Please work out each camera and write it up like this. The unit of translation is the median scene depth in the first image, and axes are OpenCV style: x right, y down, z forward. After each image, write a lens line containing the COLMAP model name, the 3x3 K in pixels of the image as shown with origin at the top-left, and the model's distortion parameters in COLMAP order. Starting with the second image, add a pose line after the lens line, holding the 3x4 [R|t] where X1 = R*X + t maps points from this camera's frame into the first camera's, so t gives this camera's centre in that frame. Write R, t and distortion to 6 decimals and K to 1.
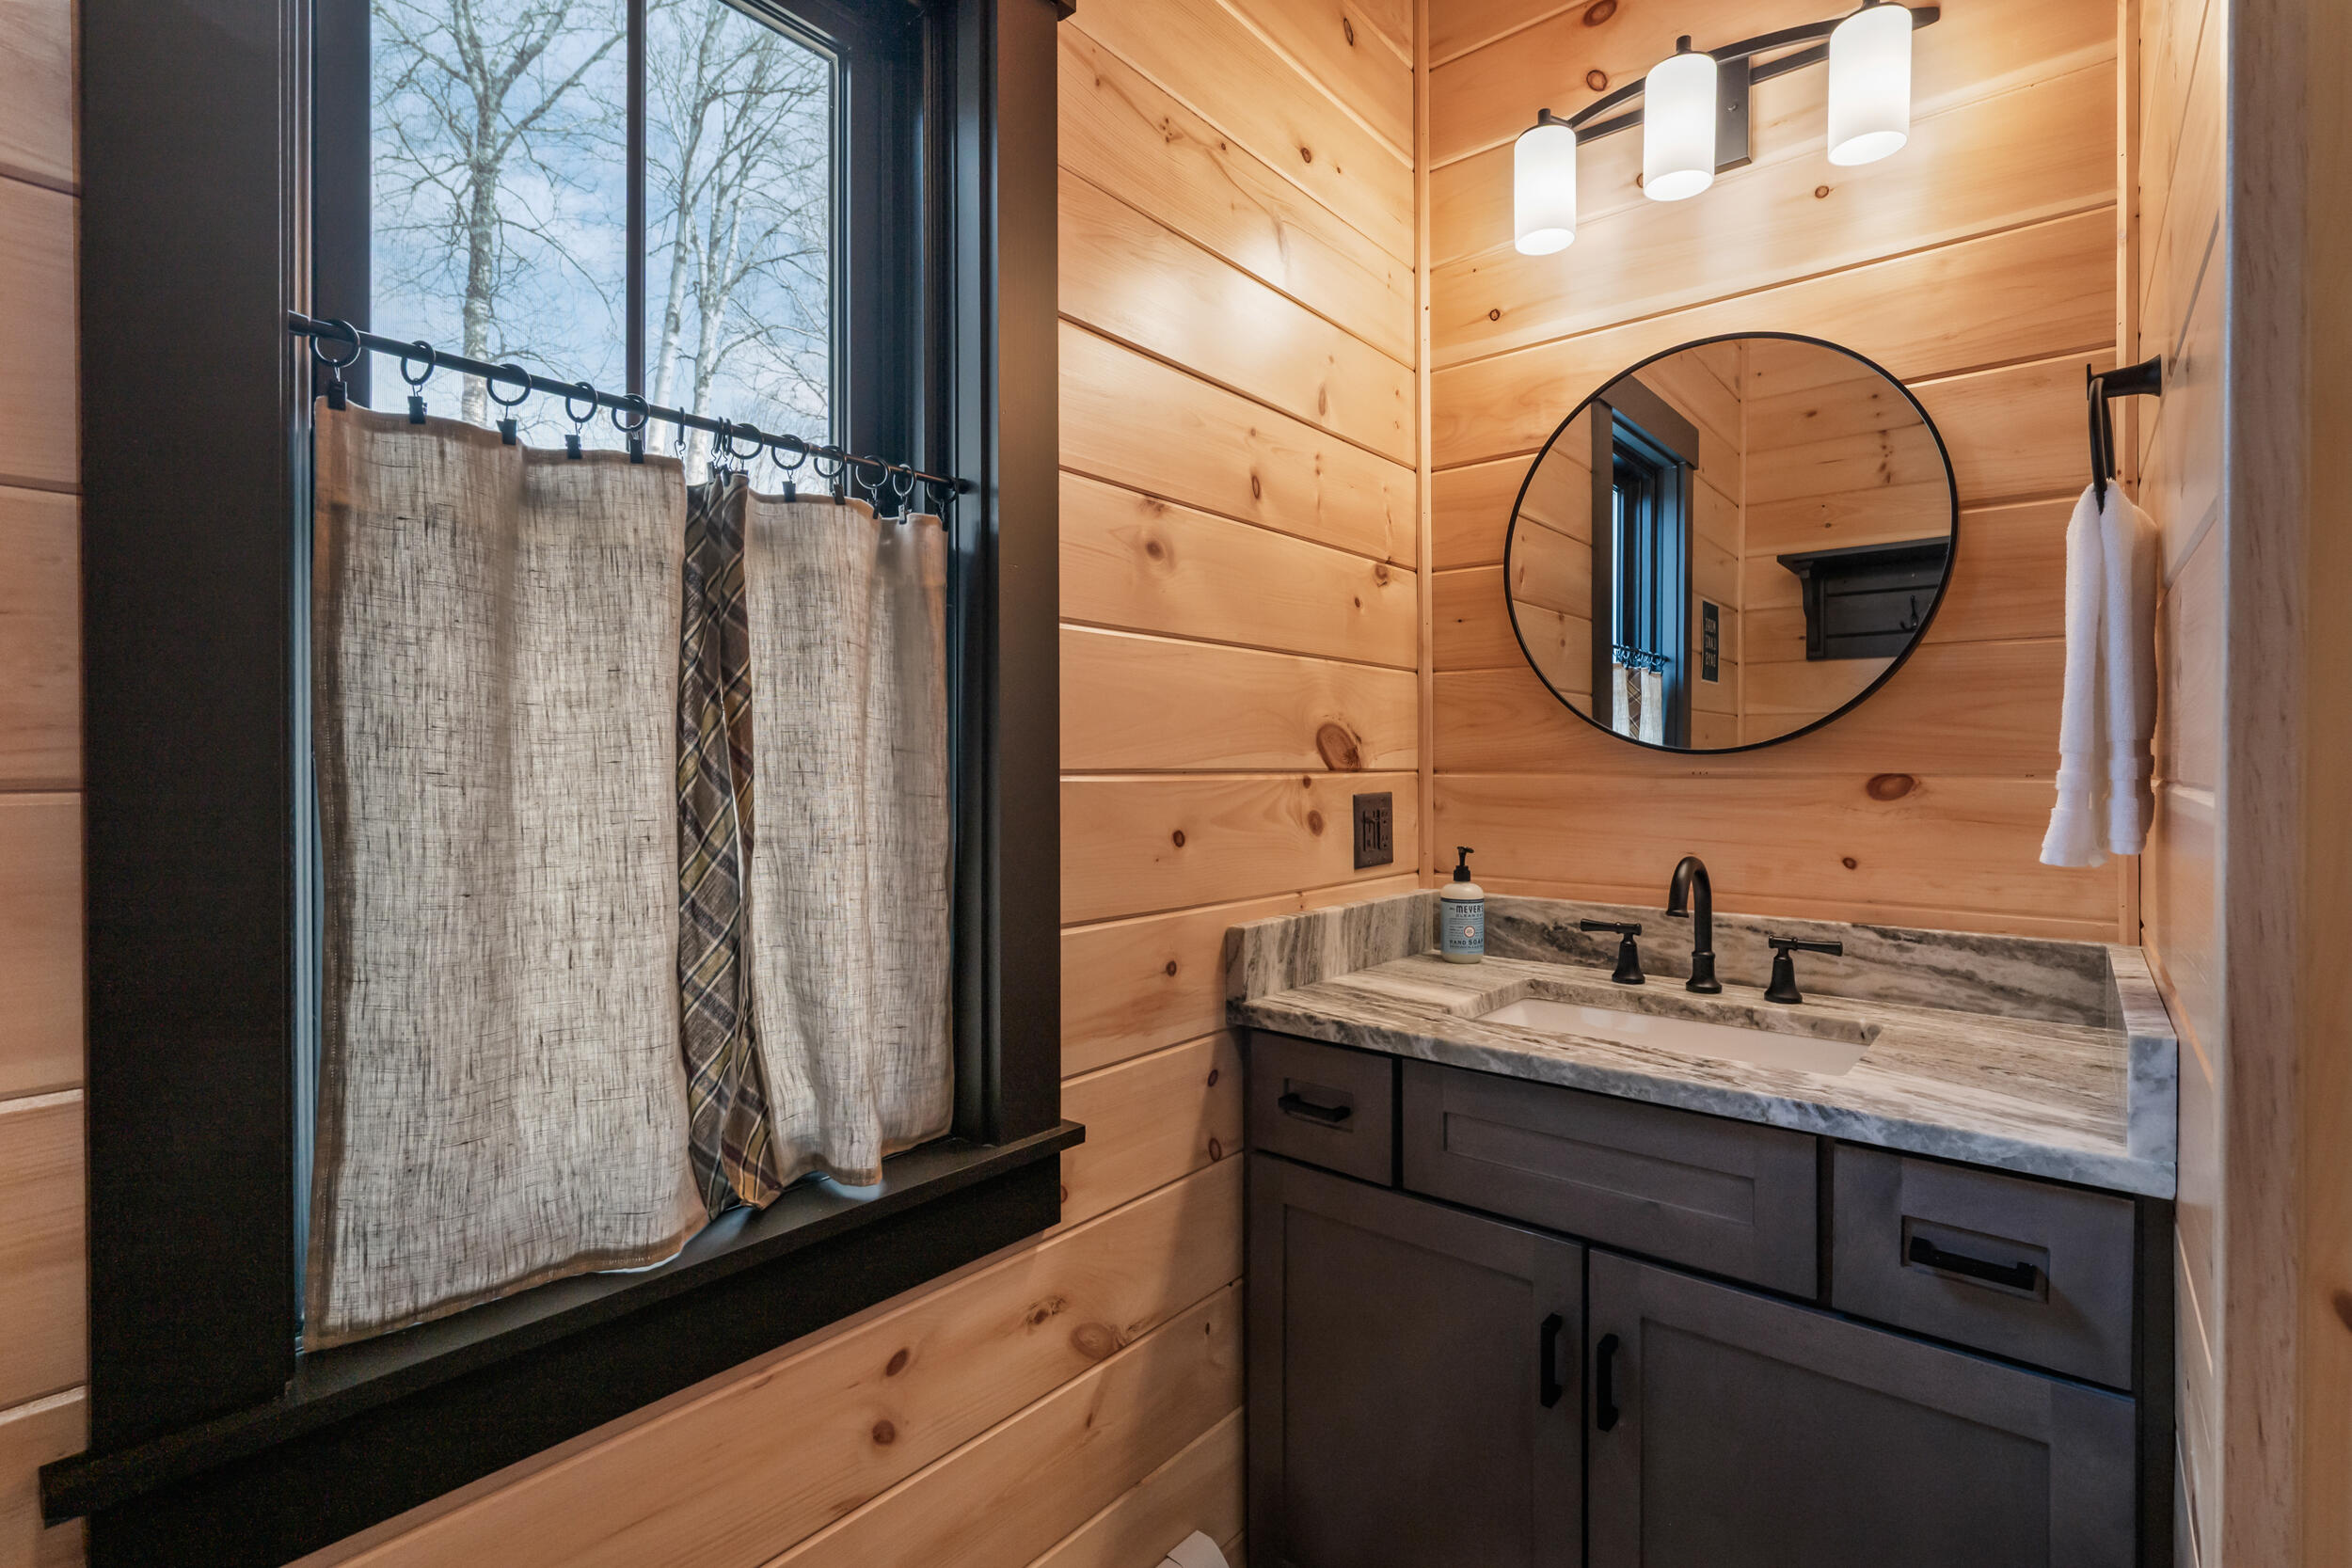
lens RADIAL K [[1143.8, 0, 1179.2], [0, 1143.8, 774.5], [0, 0, 1]] dist [-0.000656, -0.000973]
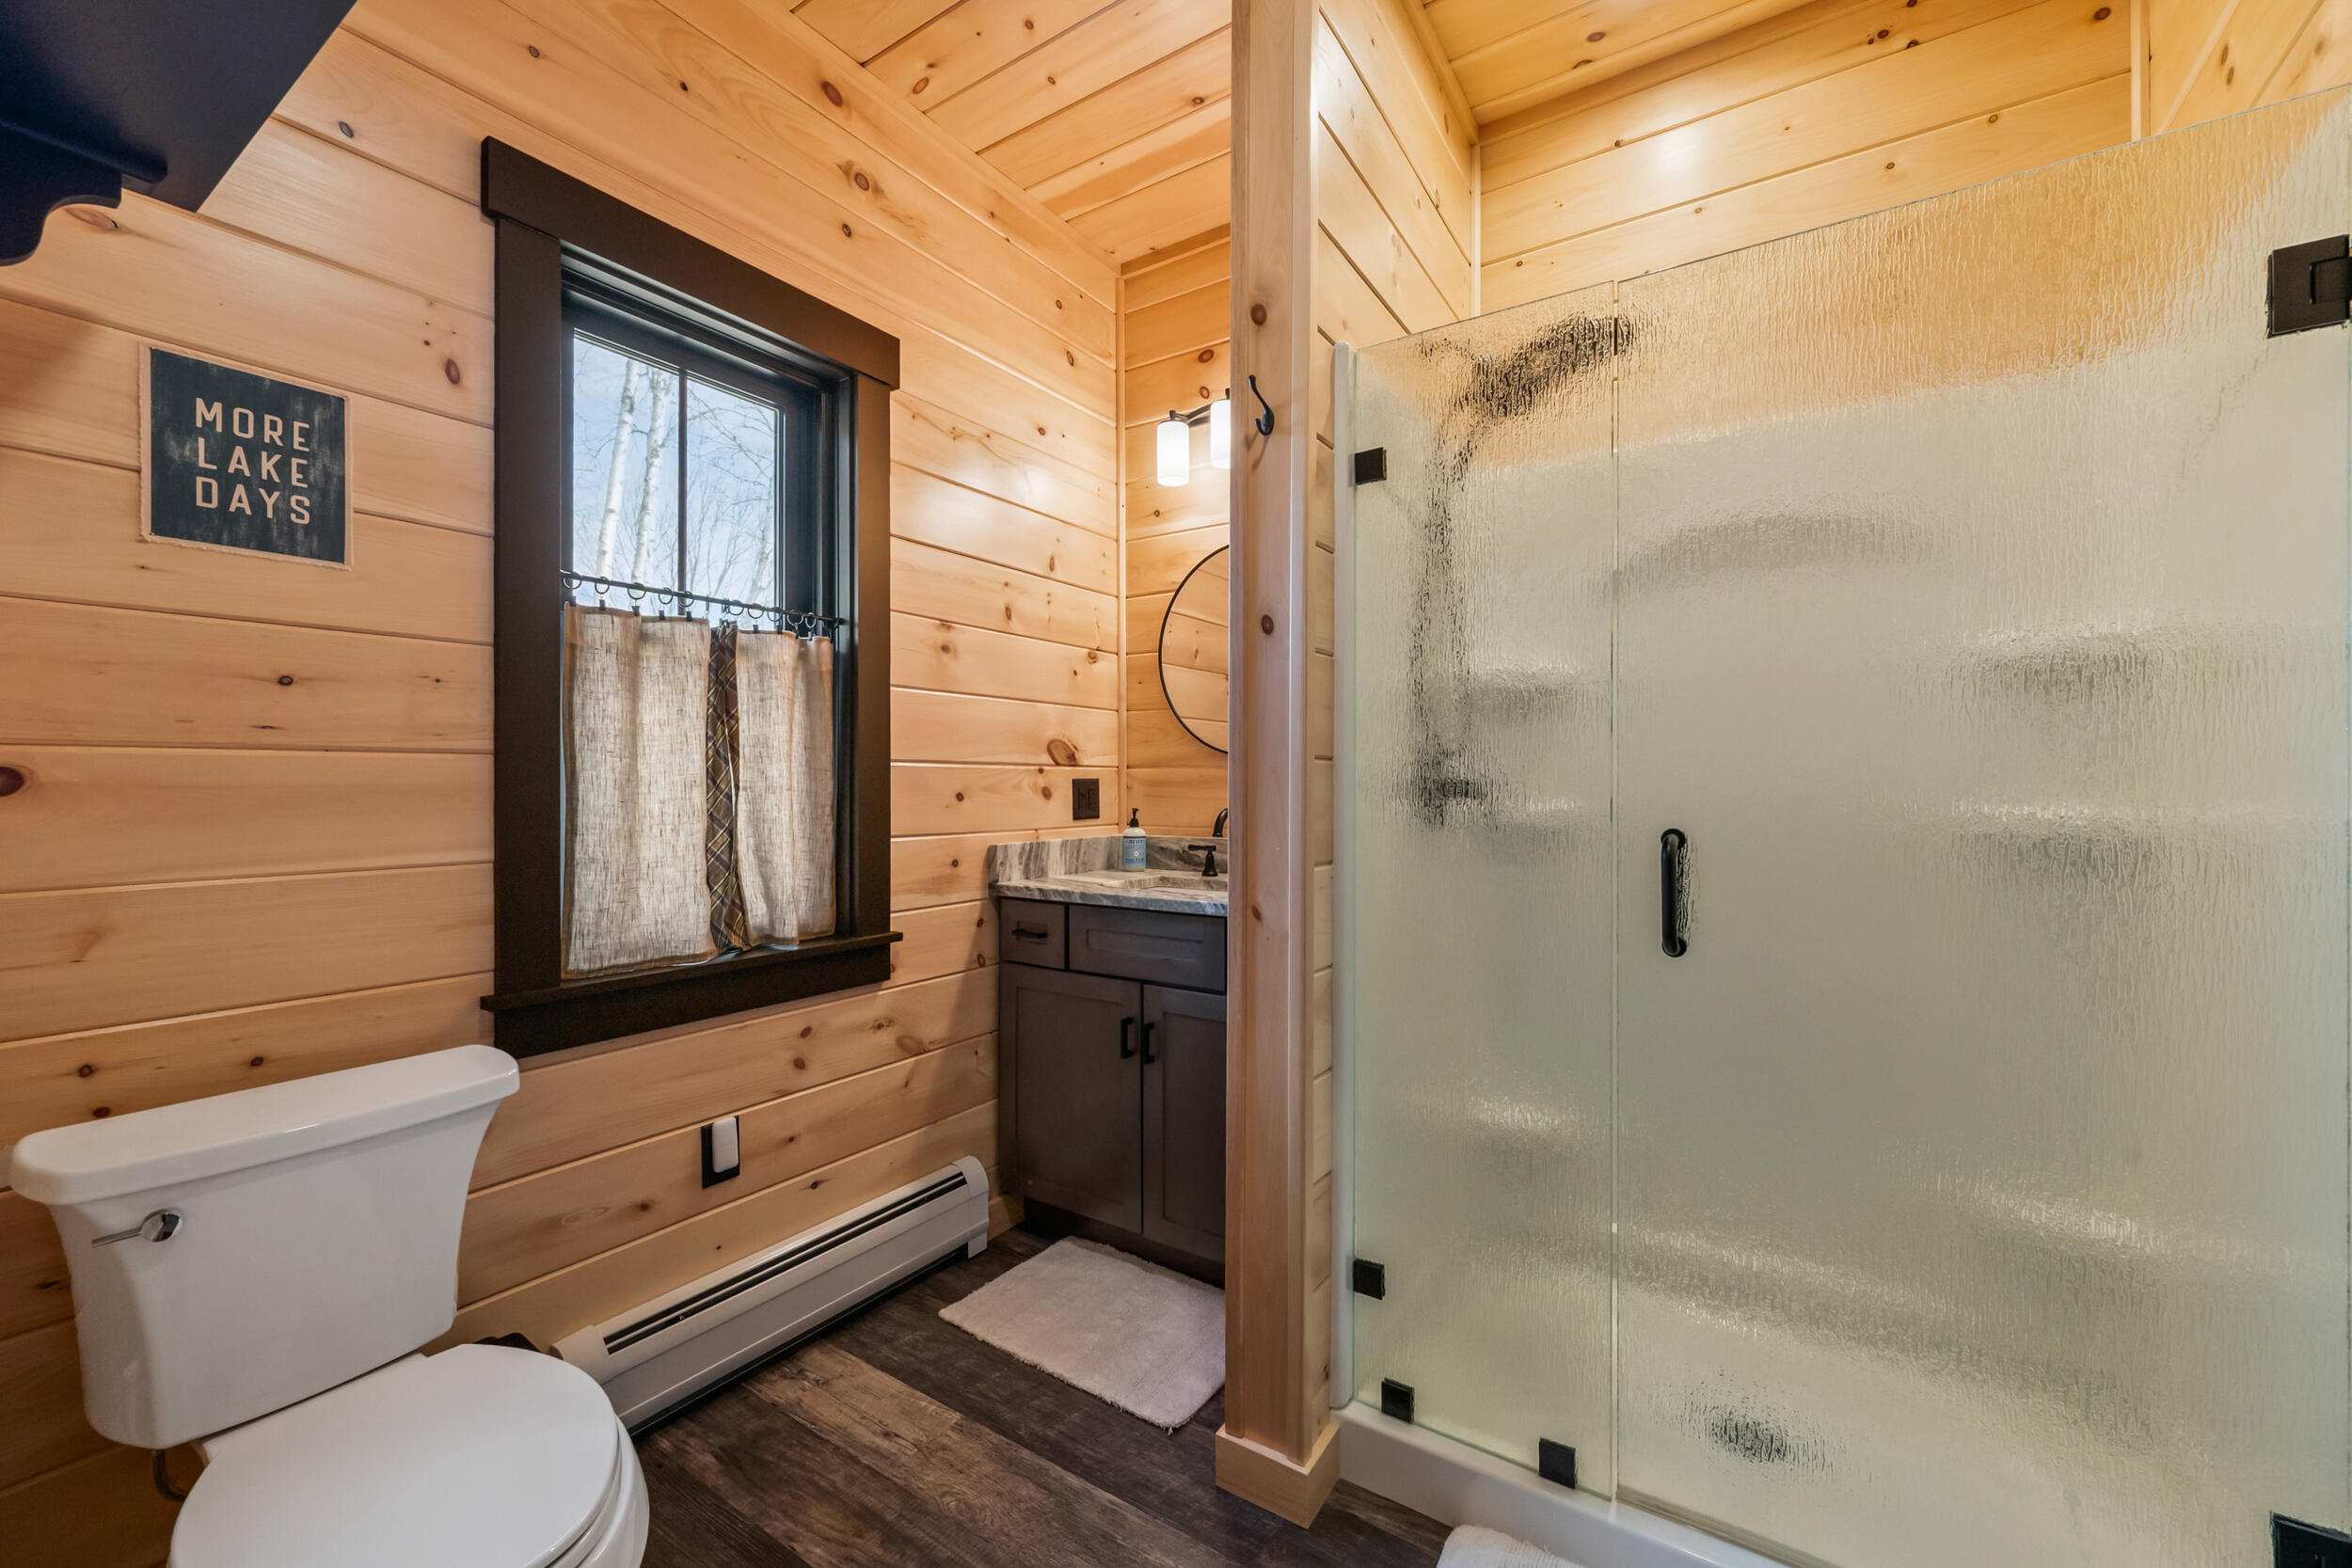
lens RADIAL K [[934.8, 0, 1170.6], [0, 934.8, 785.2], [0, 0, 1]] dist [0.000505, -0.000194]
pose [[0.993646, 0.001491, 0.112541, 0.211041], [-0.001087, 0.999993, -0.003650, 0.049557], [-0.112546, 0.003504, 0.993640, -0.739001]]
